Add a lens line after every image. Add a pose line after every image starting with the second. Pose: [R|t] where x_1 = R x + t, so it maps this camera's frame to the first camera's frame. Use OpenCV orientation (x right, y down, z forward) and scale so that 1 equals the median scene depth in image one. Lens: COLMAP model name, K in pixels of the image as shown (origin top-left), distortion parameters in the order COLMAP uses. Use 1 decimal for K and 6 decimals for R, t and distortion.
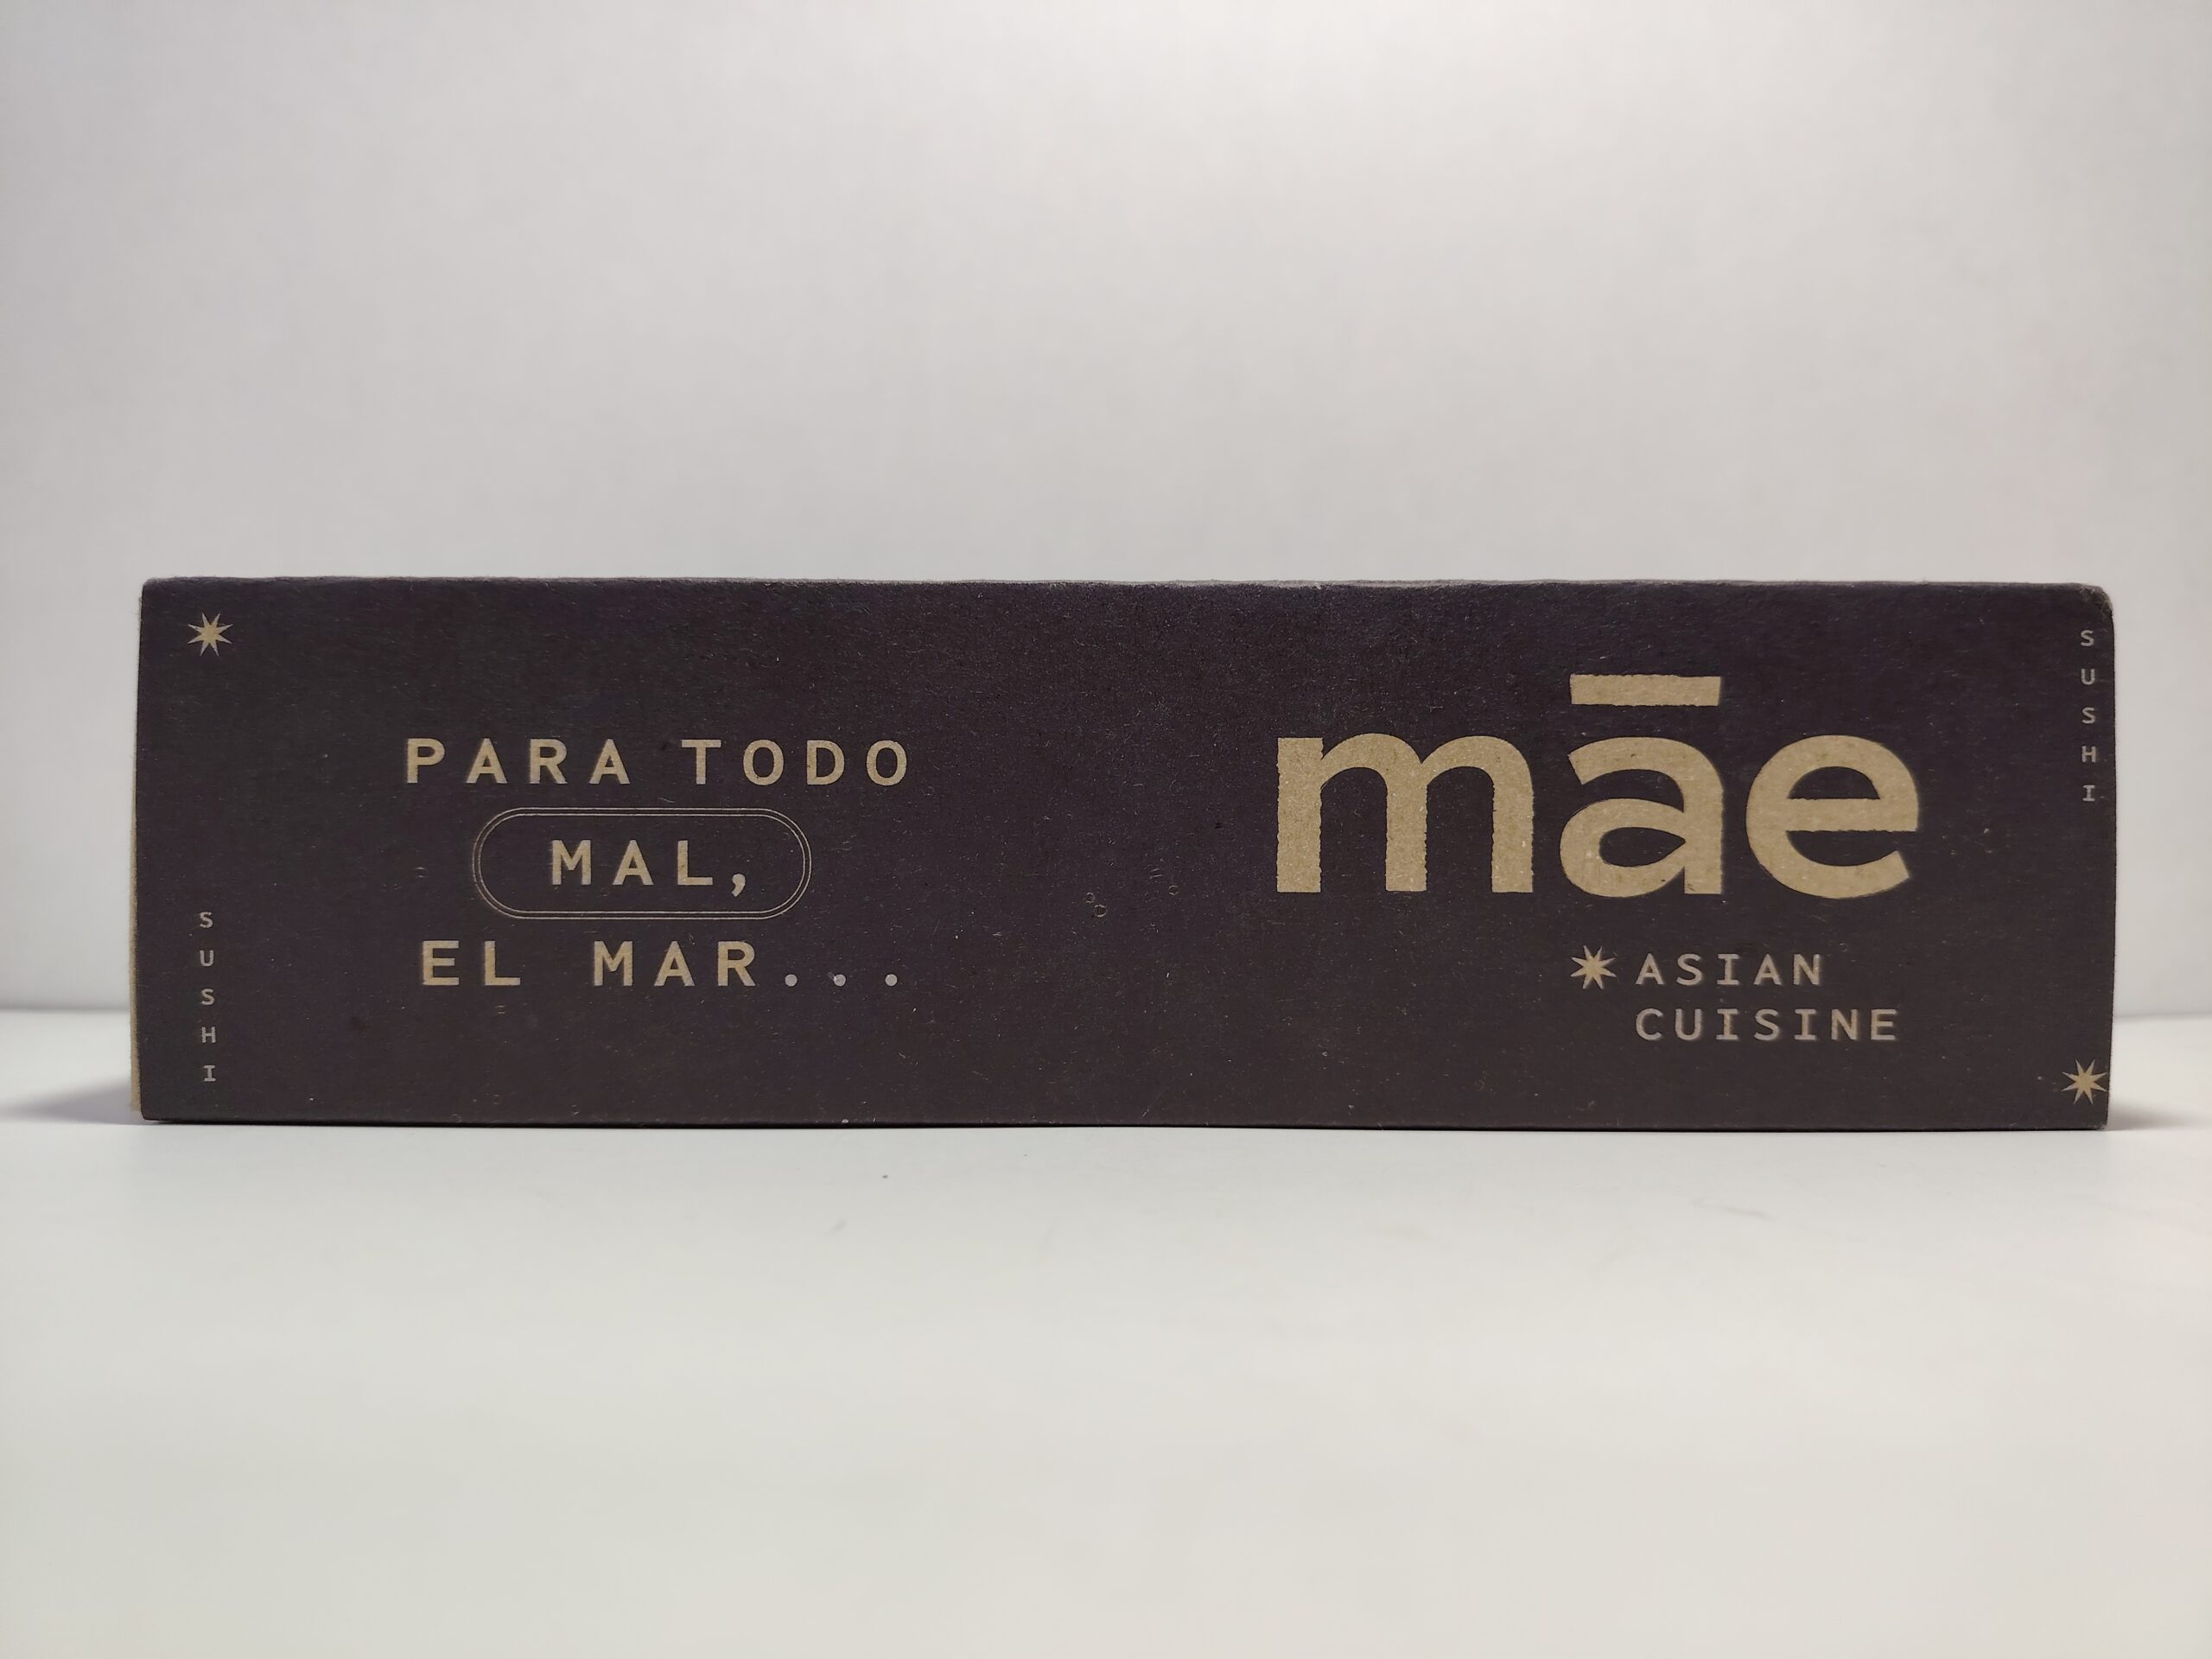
lens RADIAL K [[1547.9, 0, 1102.7], [0, 1547.9, 818.8], [0, 0, 1]] dist [0.088664, -0.224322]
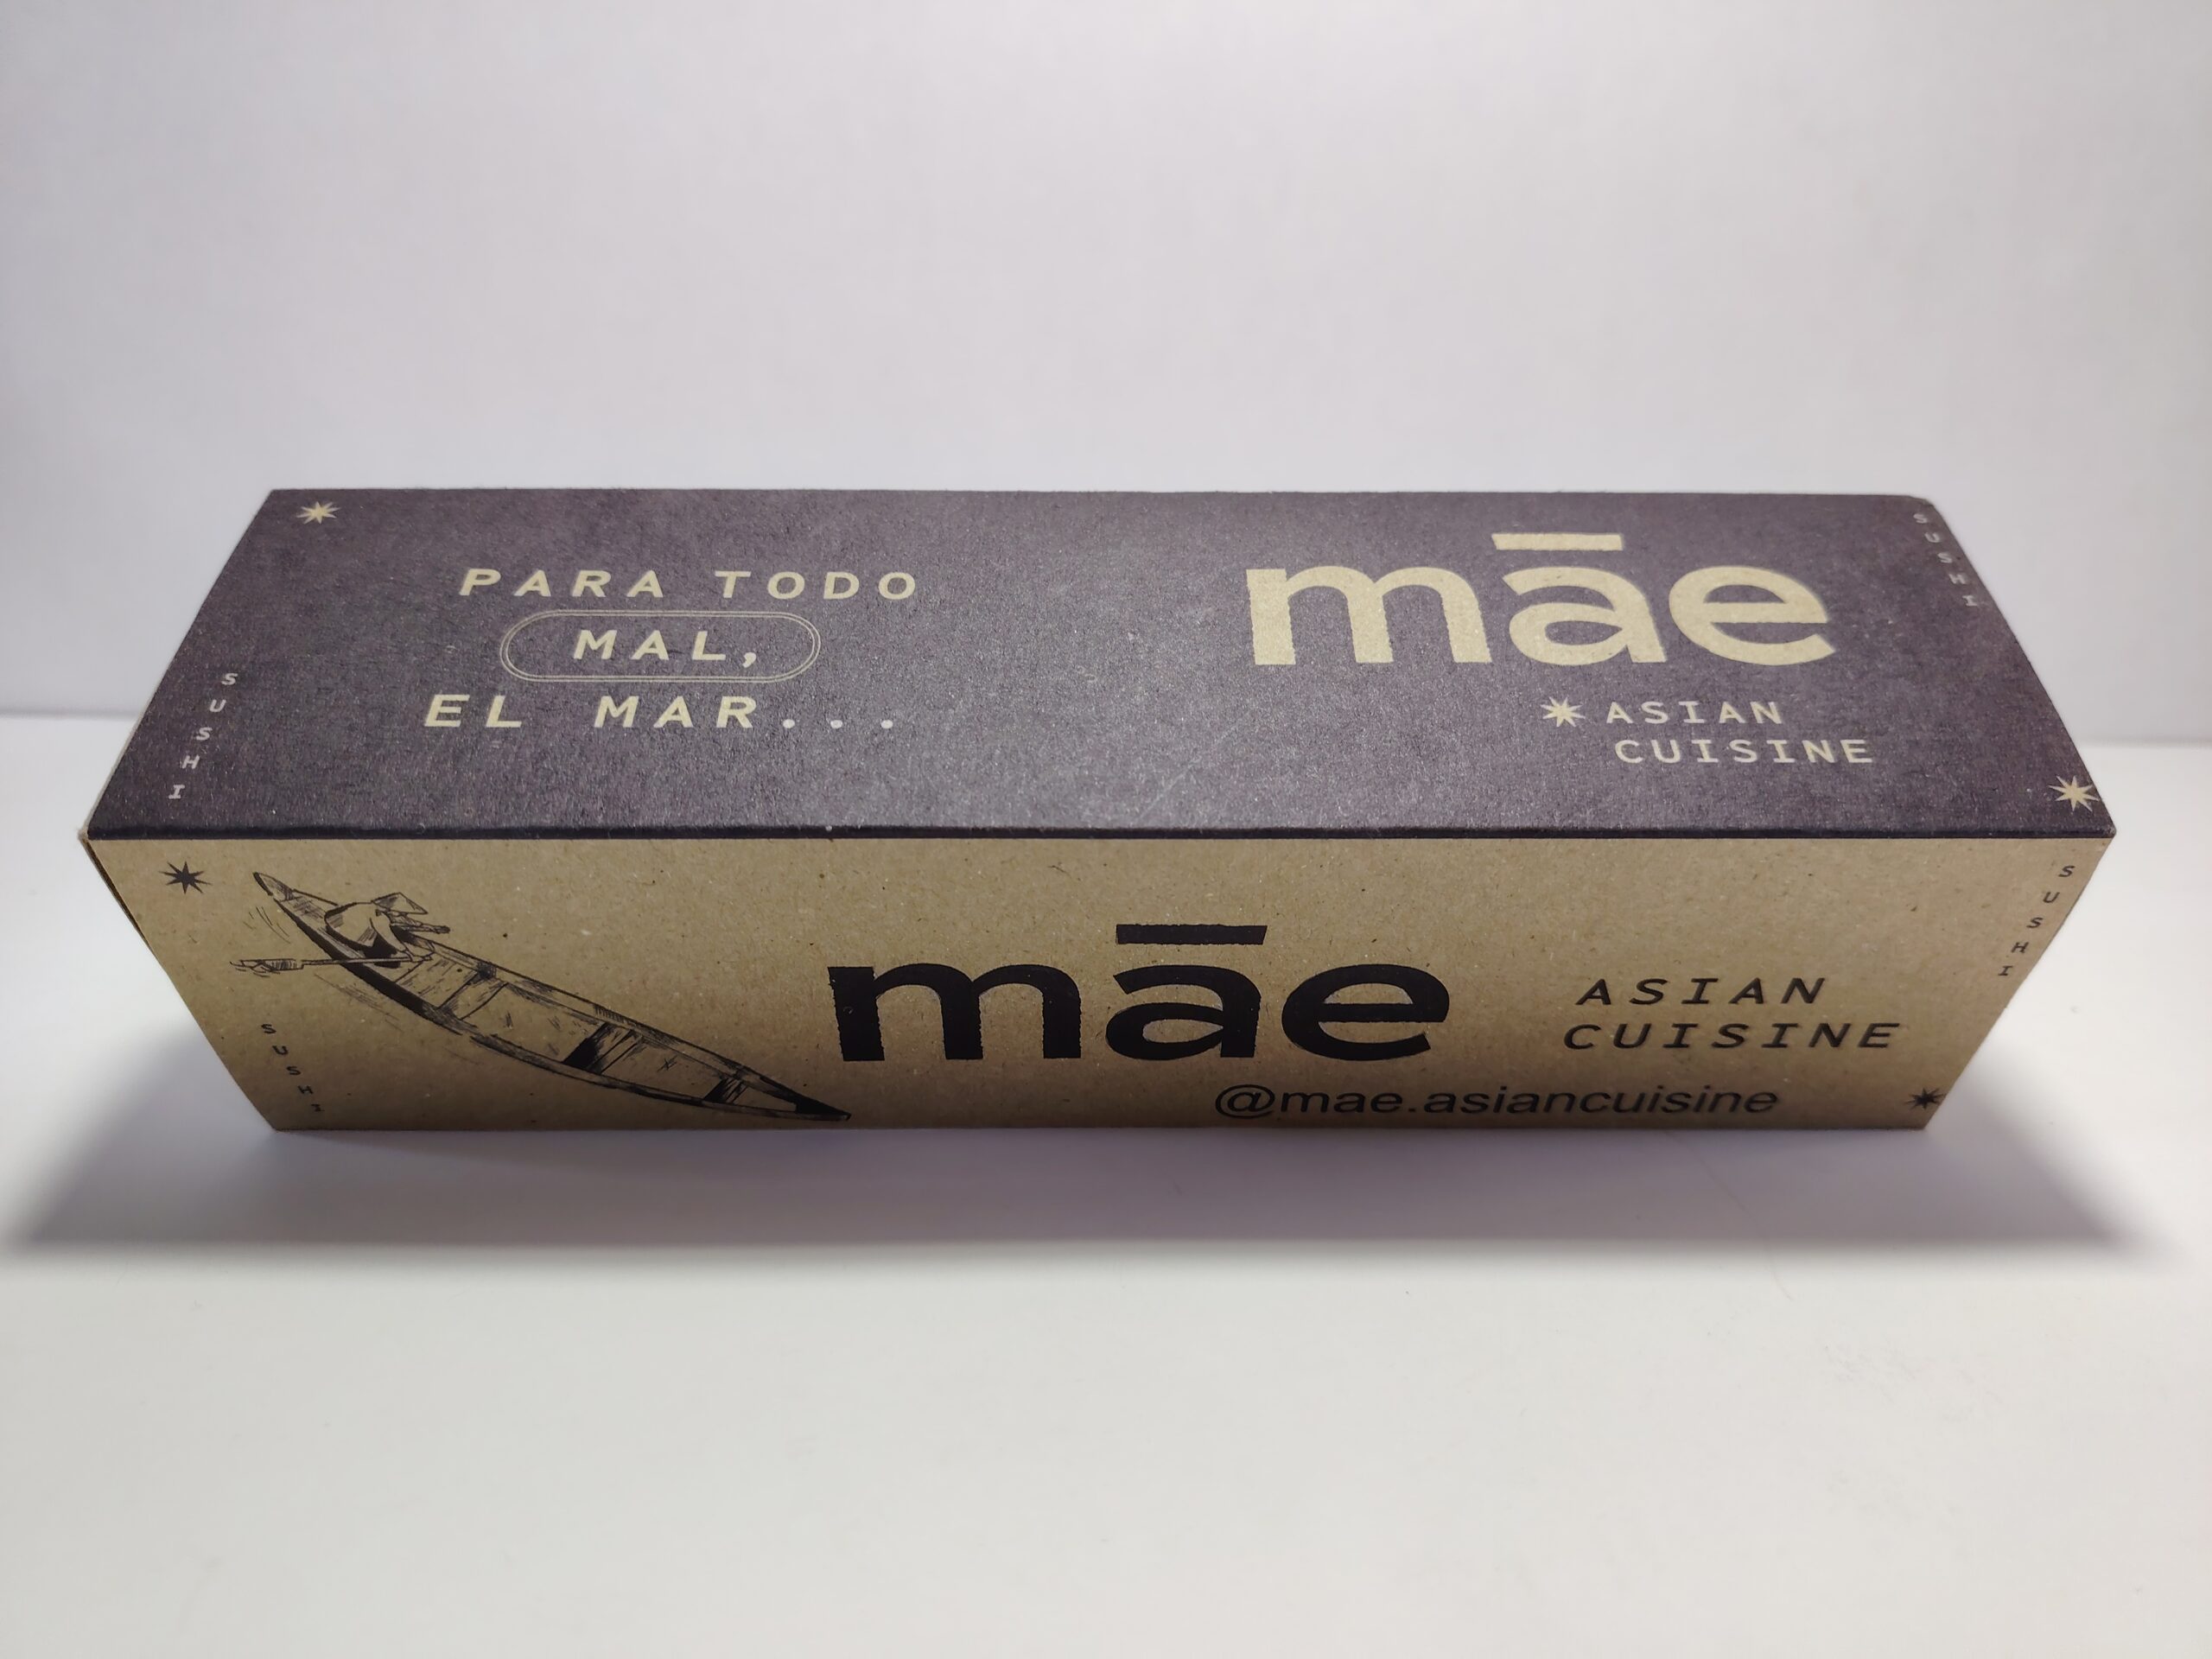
lens RADIAL K [[1547.9, 0, 1102.7], [0, 1547.9, 818.8], [0, 0, 1]] dist [0.088664, -0.224322]
pose [[0.999712, 0.003553, 0.023741, -0.017848], [0.012779, 0.758431, -0.651628, 0.822867], [-0.020321, 0.651744, 0.758167, 0.261033]]
